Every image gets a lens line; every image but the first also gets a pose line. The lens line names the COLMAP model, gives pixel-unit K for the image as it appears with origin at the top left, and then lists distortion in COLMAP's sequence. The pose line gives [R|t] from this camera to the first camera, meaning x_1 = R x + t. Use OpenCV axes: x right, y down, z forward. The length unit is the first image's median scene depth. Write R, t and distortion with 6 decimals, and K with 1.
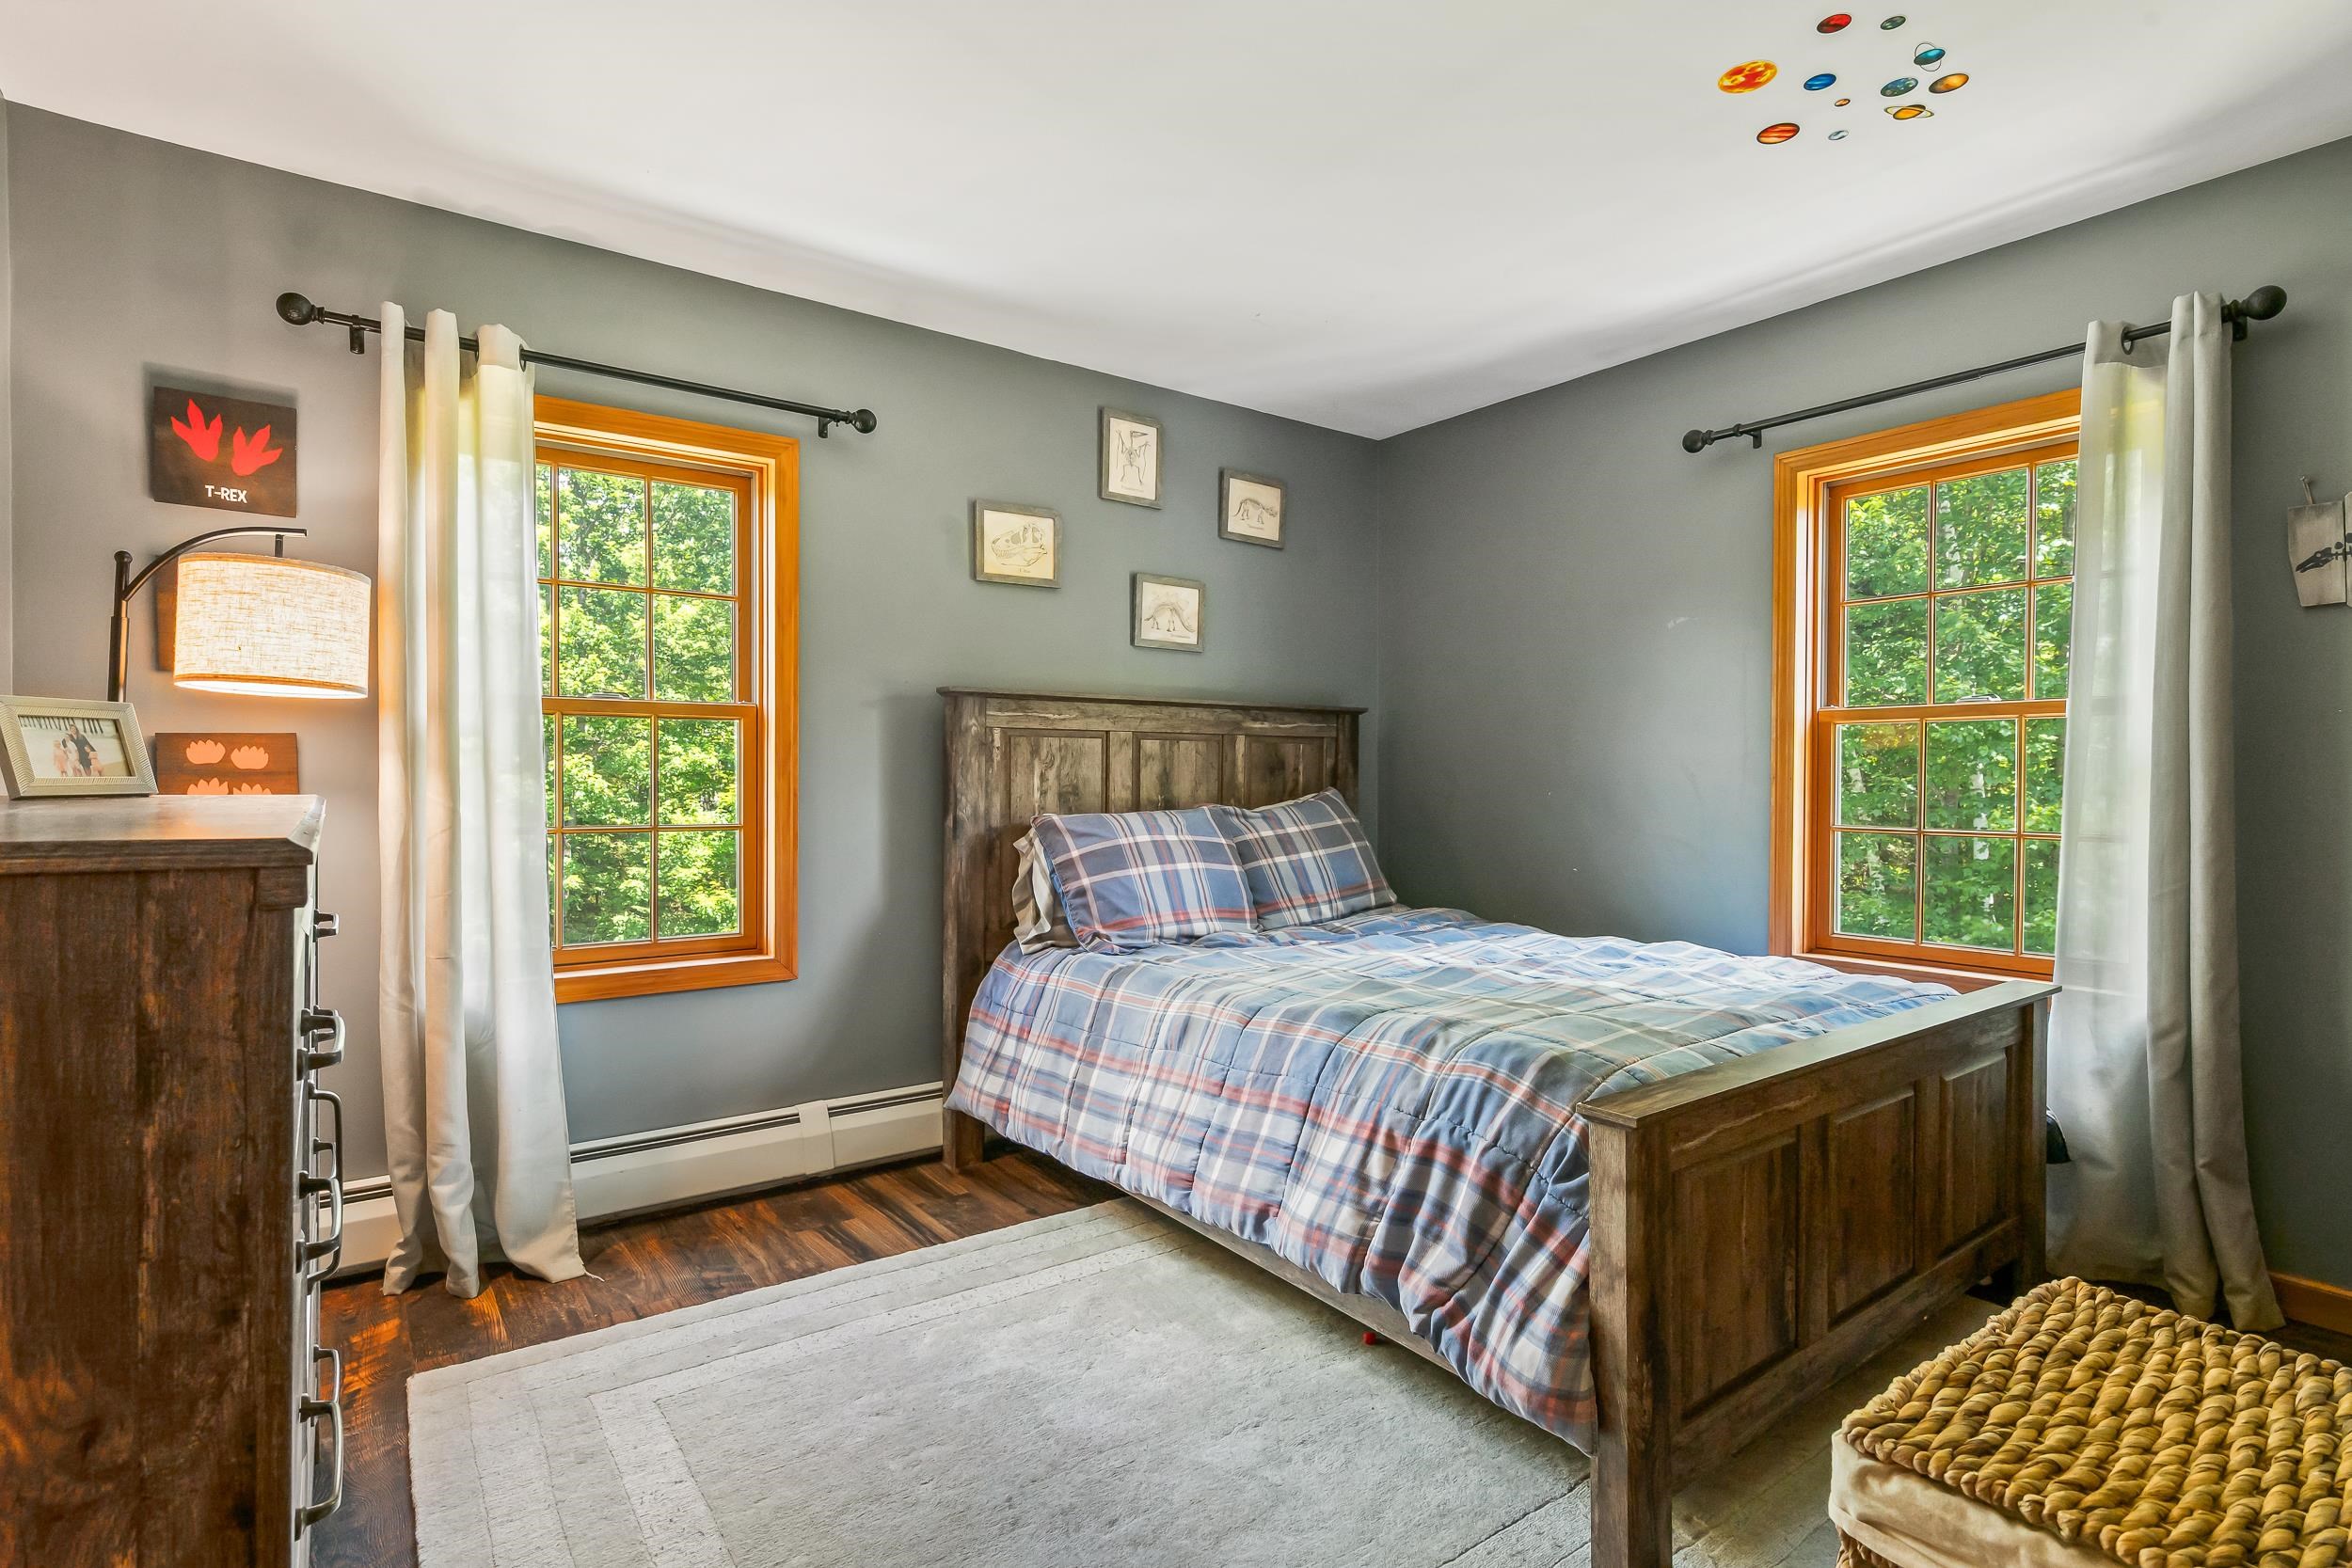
lens RADIAL K [[1137.3, 0, 1183.3], [0, 1137.3, 779.3], [0, 0, 1]] dist [0.002116, -0.002336]
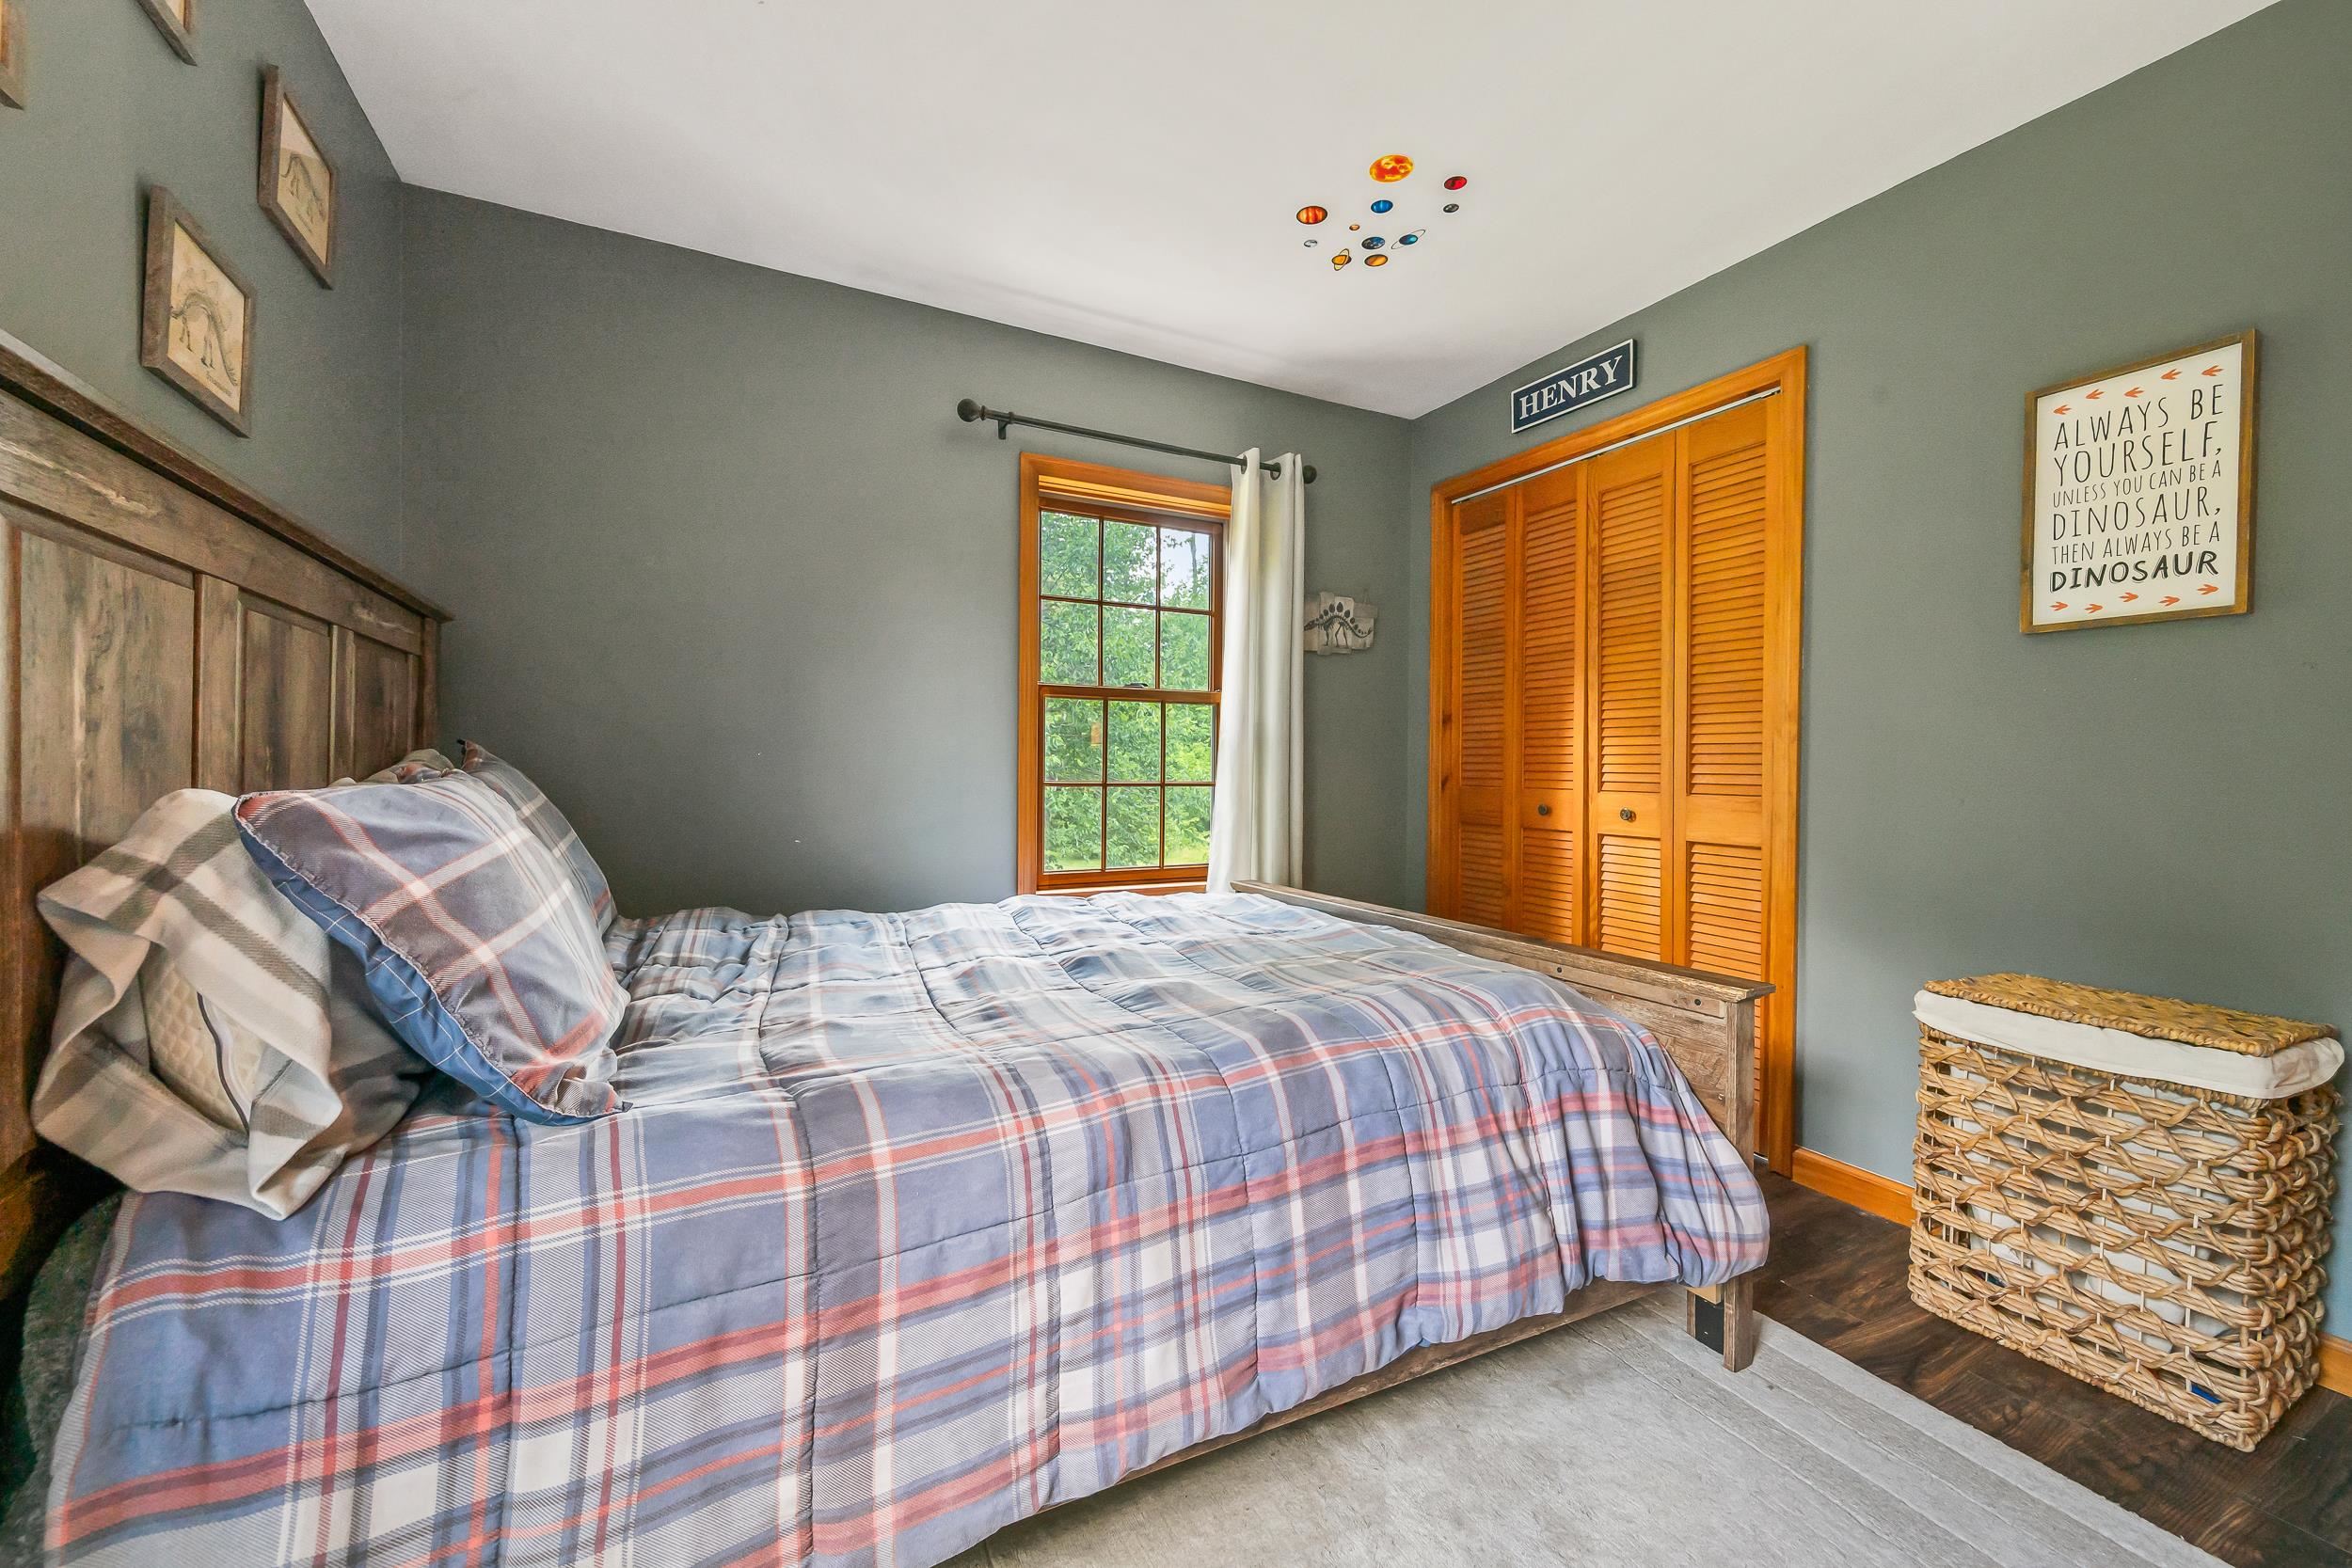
lens RADIAL K [[923.8, 0, 1164.3], [0, 923.8, 775.3], [0, 0, 1]] dist [-0.000361, -0.000259]
pose [[0.162704, -0.010699, 0.986617, -0.479598], [-0.007929, 0.999895, 0.012150, 0.029026], [-0.986643, -0.009800, 0.162602, 0.947132]]
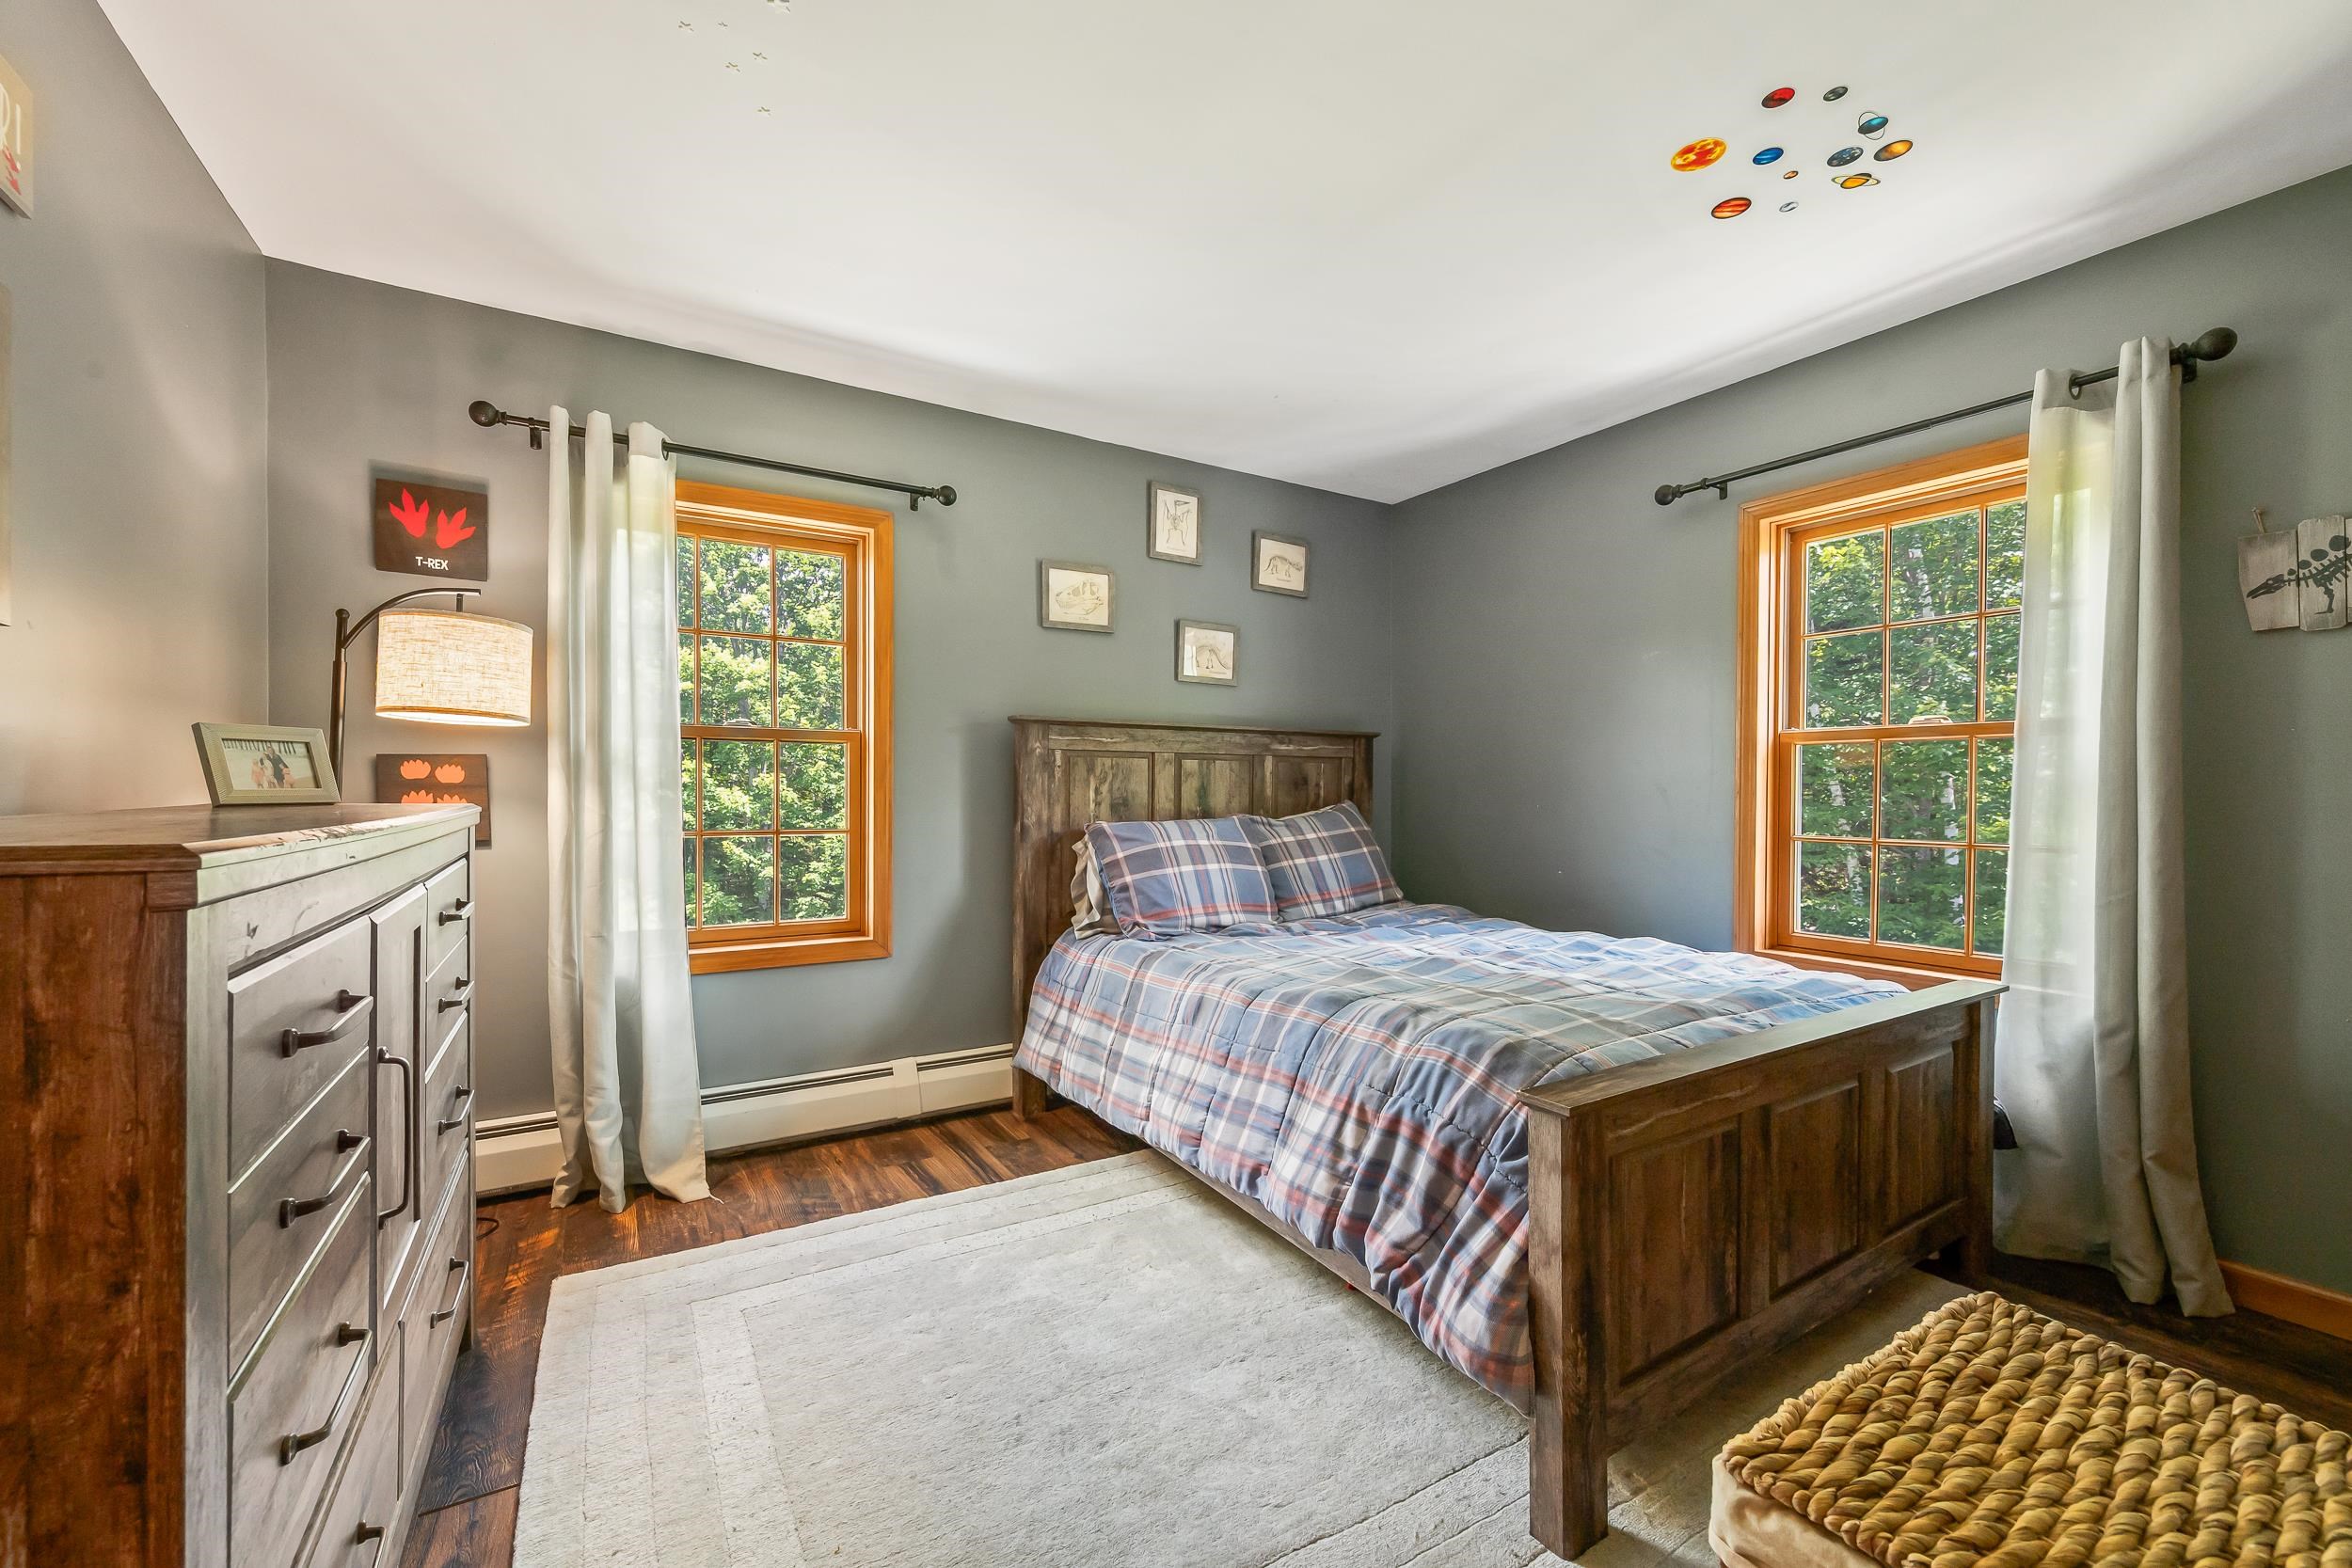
lens RADIAL K [[923.8, 0, 1176.1], [0, 923.8, 792.1], [0, 0, 1]] dist [-0.000361, -0.000259]
pose [[0.996090, 0.002105, -0.088322, 0.064229], [-0.002191, 0.999997, -0.000877, 0.000159], [0.088320, 0.001067, 0.996092, 0.058796]]
